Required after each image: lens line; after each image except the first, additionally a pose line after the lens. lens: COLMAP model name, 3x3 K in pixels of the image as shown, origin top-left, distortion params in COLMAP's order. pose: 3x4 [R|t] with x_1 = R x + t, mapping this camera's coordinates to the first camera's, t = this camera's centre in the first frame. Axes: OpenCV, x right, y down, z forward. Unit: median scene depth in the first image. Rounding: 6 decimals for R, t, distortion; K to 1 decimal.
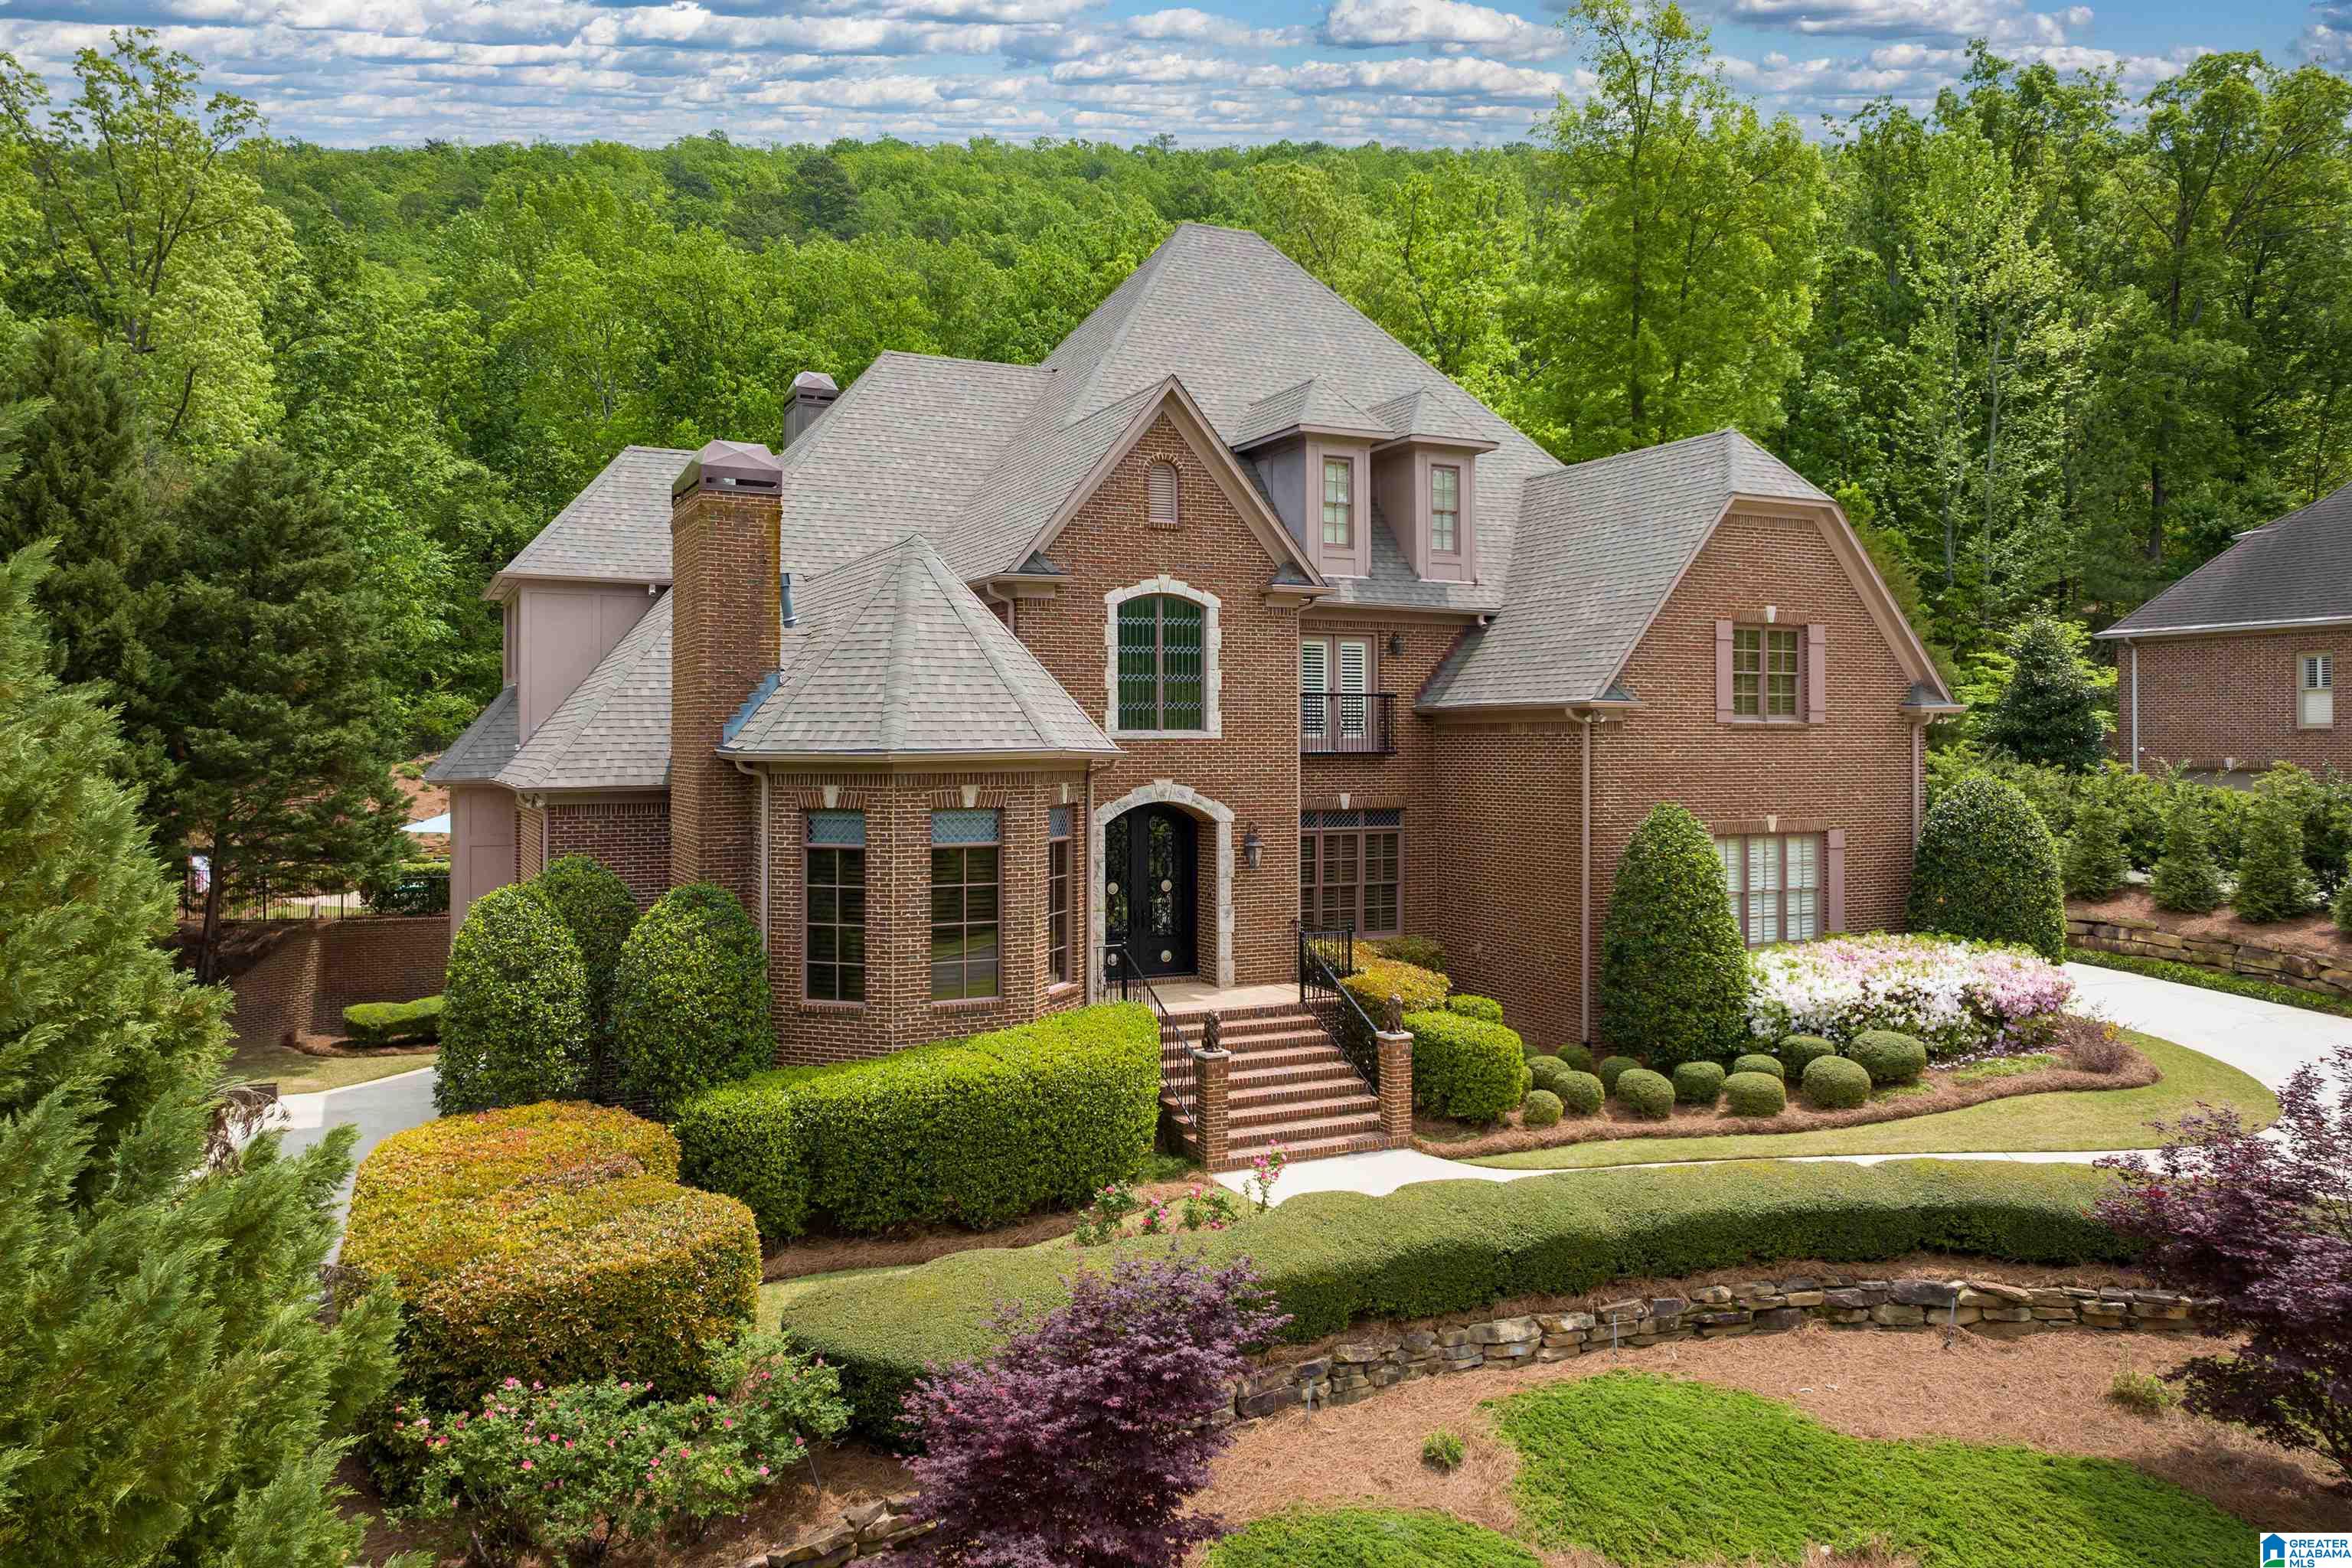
lens RADIAL K [[1665.1, 0, 1182.6], [0, 1665.1, 730.3], [0, 0, 1]] dist [-0.035278, -0.003545]
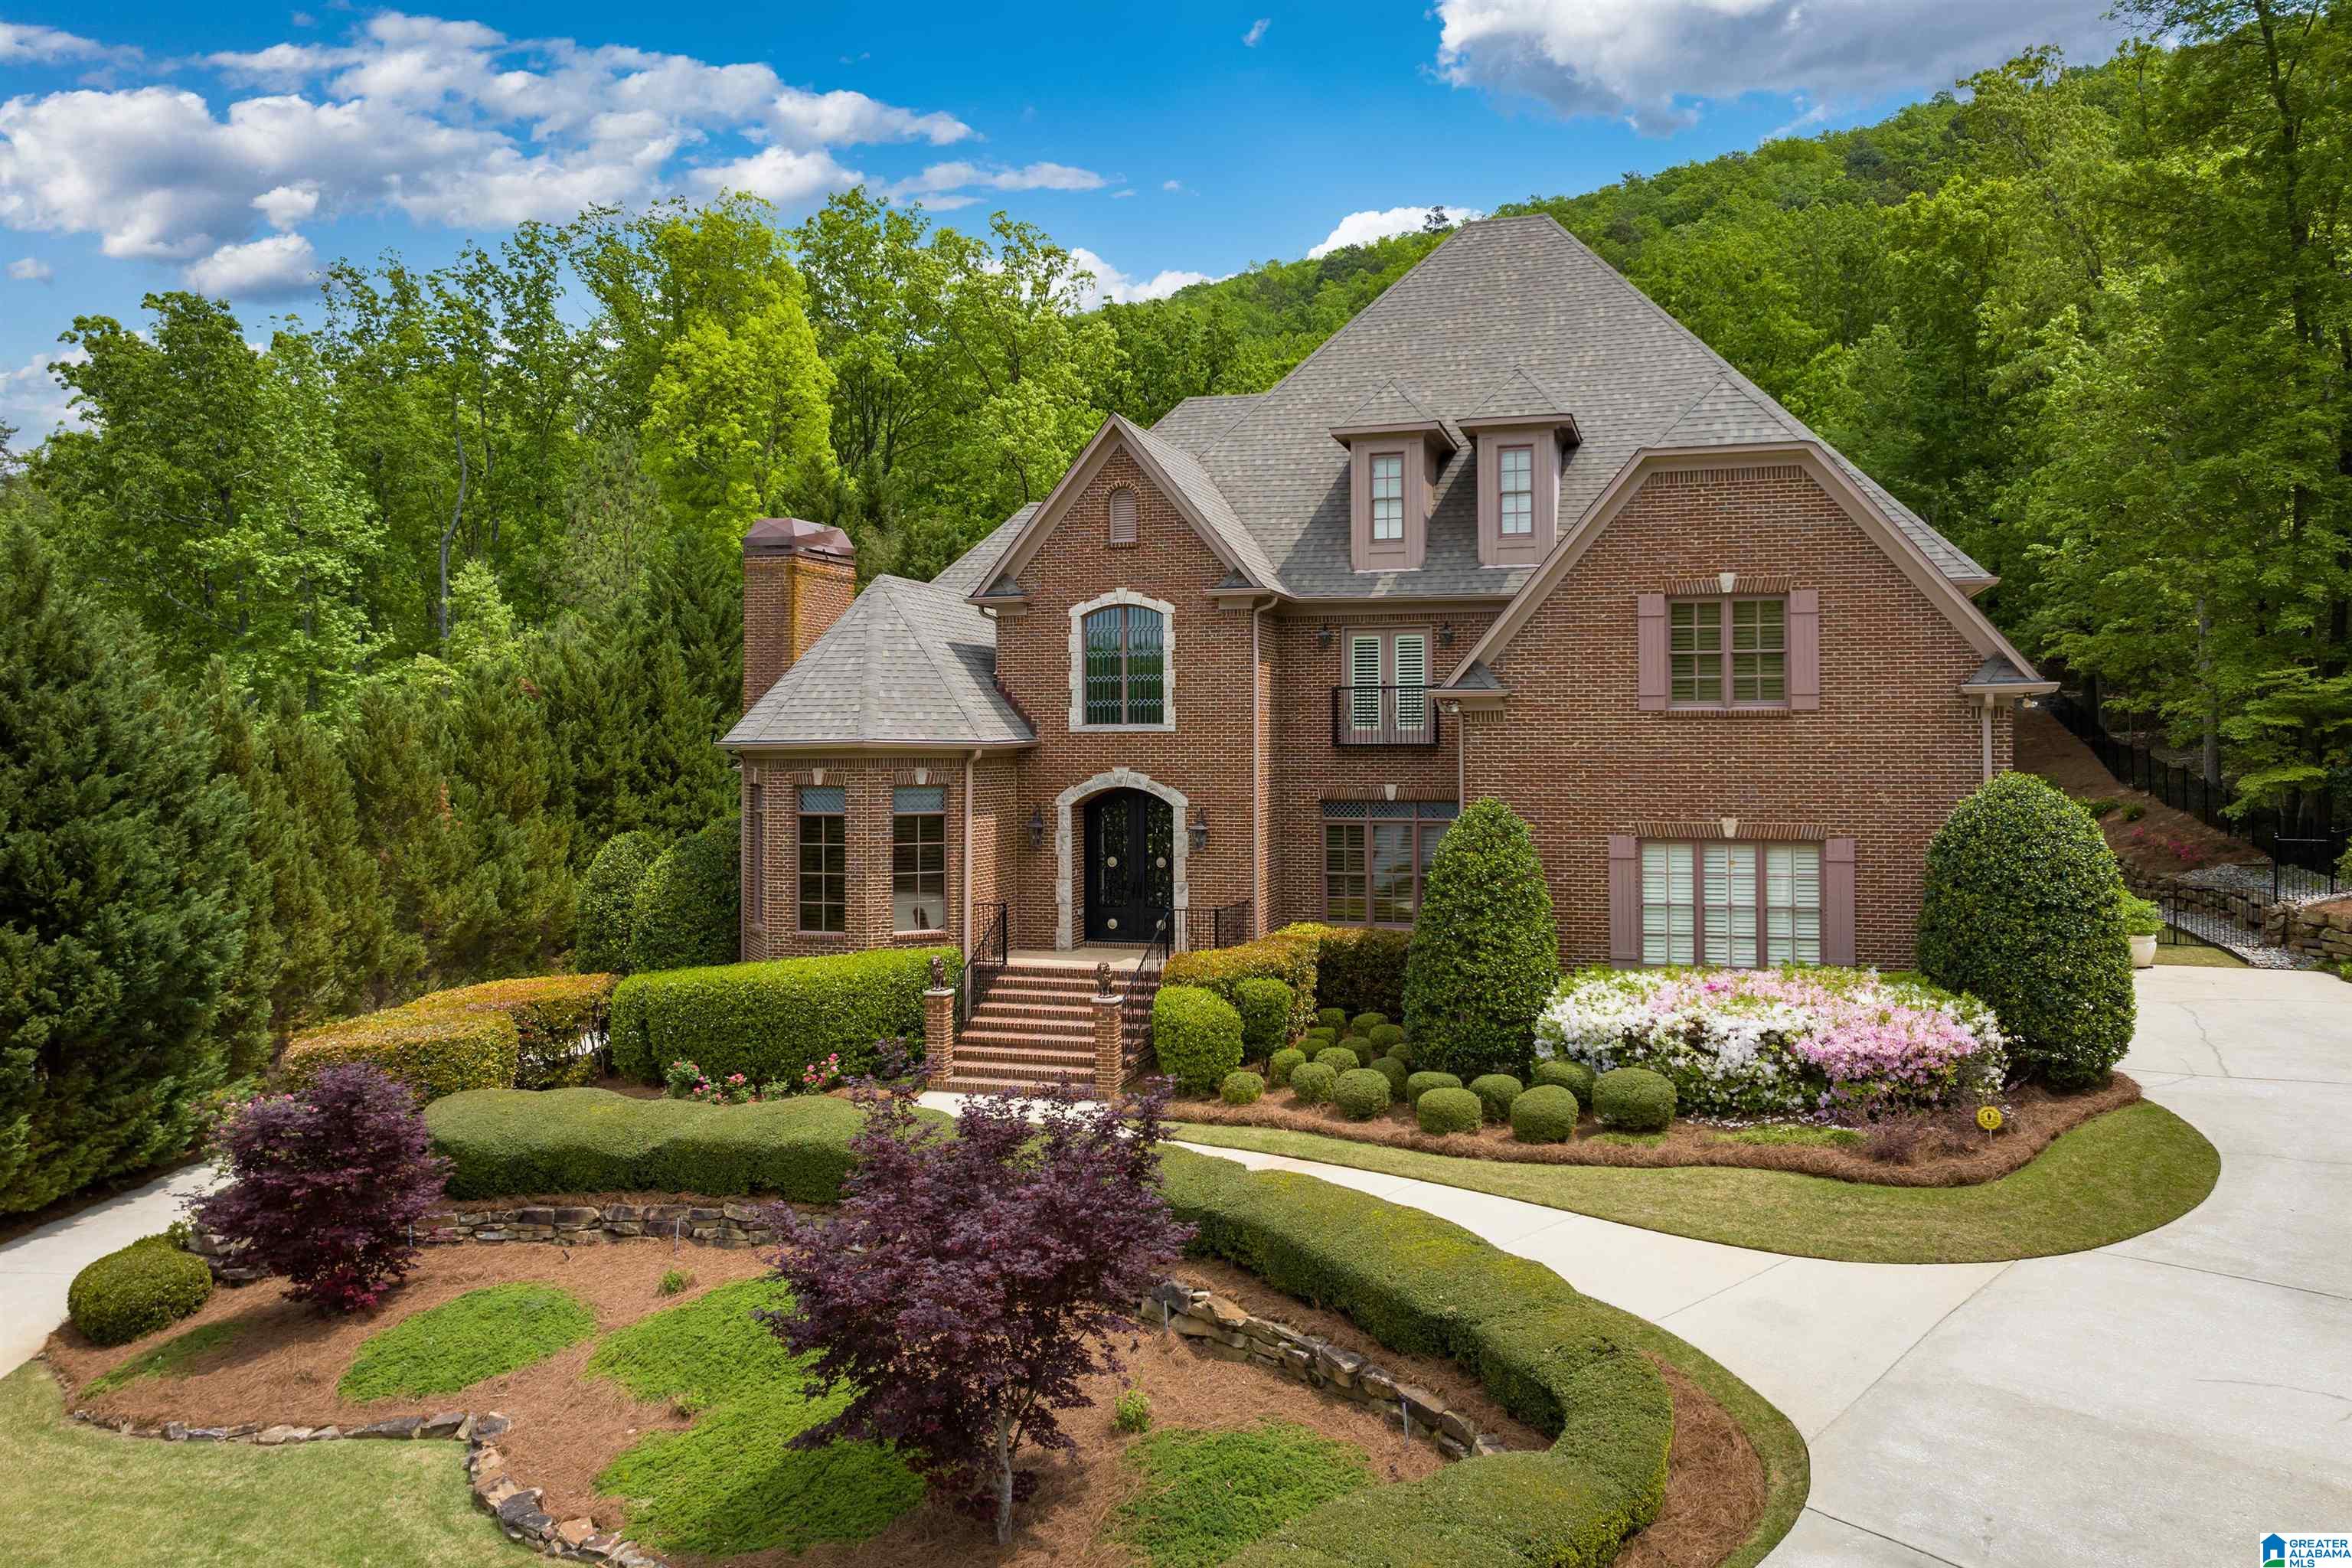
lens RADIAL K [[1665.1, 0, 1182.6], [0, 1665.1, 730.3], [0, 0, 1]] dist [-0.035278, -0.003545]
pose [[0.724123, -0.005383, -0.689650, 0.799834], [0.007766, 0.999970, 0.000349, 0.003910], [0.689627, -0.005609, 0.724143, 0.203076]]
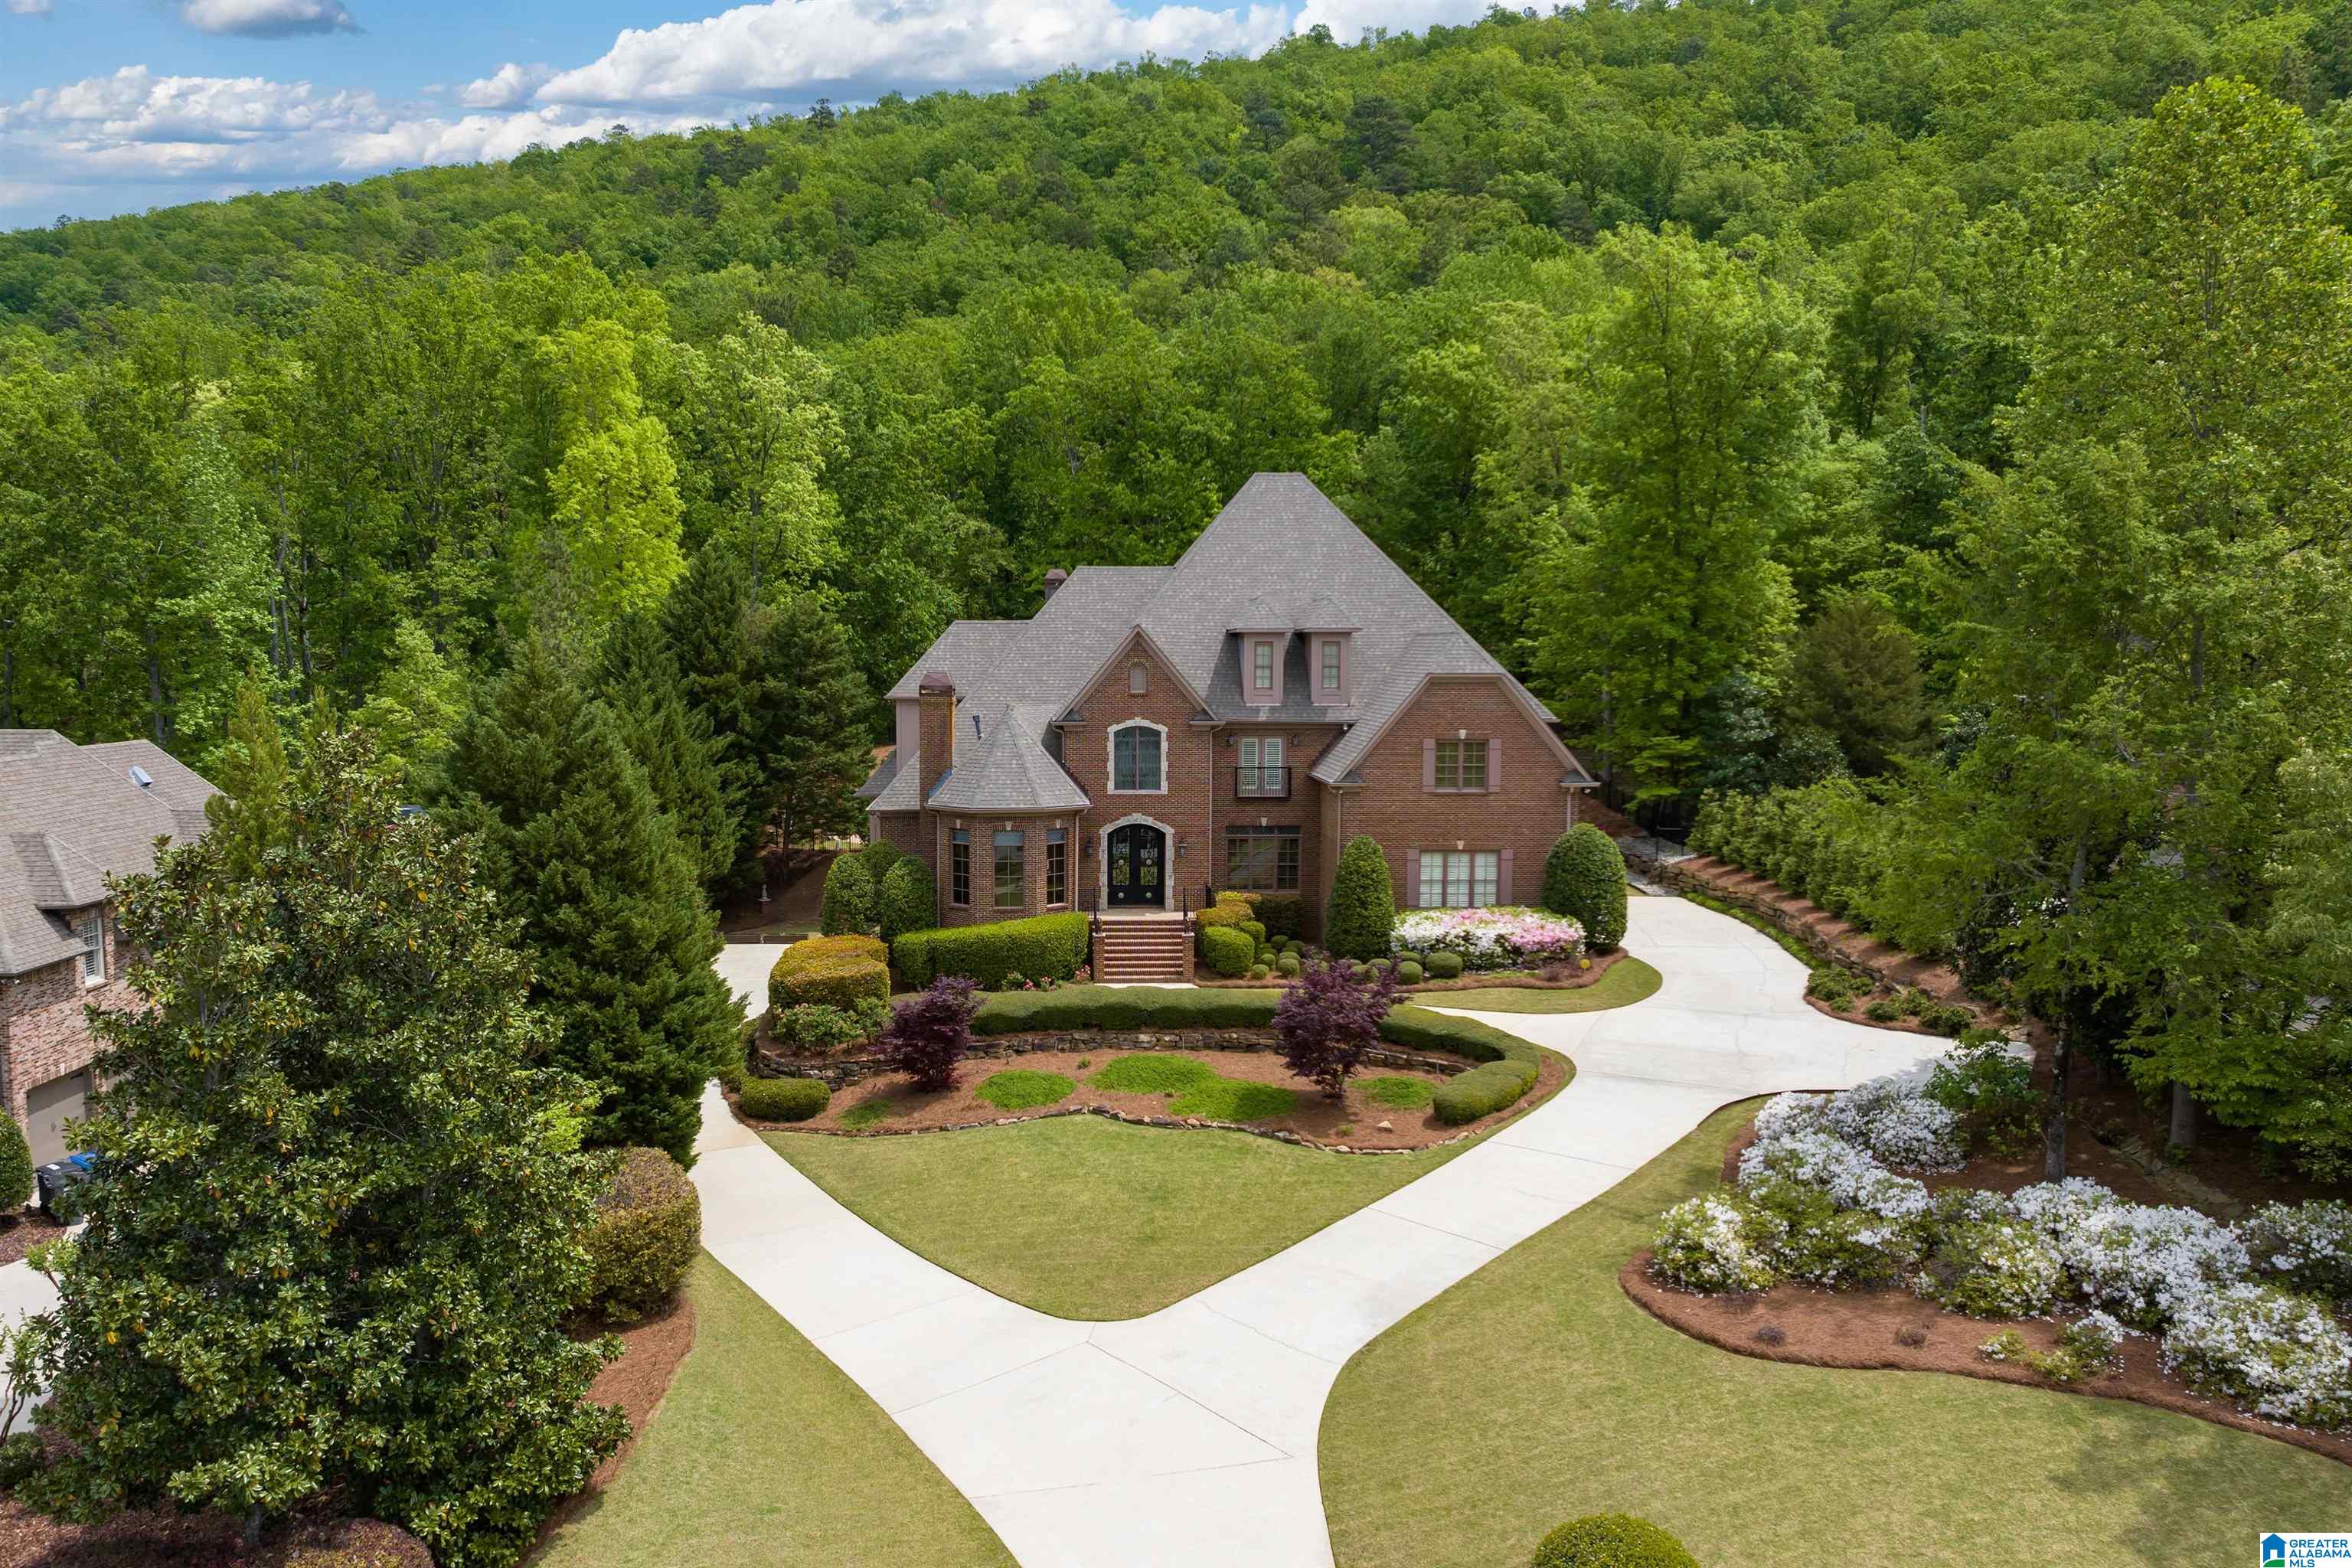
lens RADIAL K [[1843.9, 0, 1044.3], [0, 1843.9, 848.3], [0, 0, 1]] dist [-0.008167, -0.003575]
pose [[0.901019, 0.047734, -0.431145, 0.901306], [0.003228, 0.993162, 0.116704, -0.201951], [0.433768, -0.106544, 0.894703, -1.174043]]
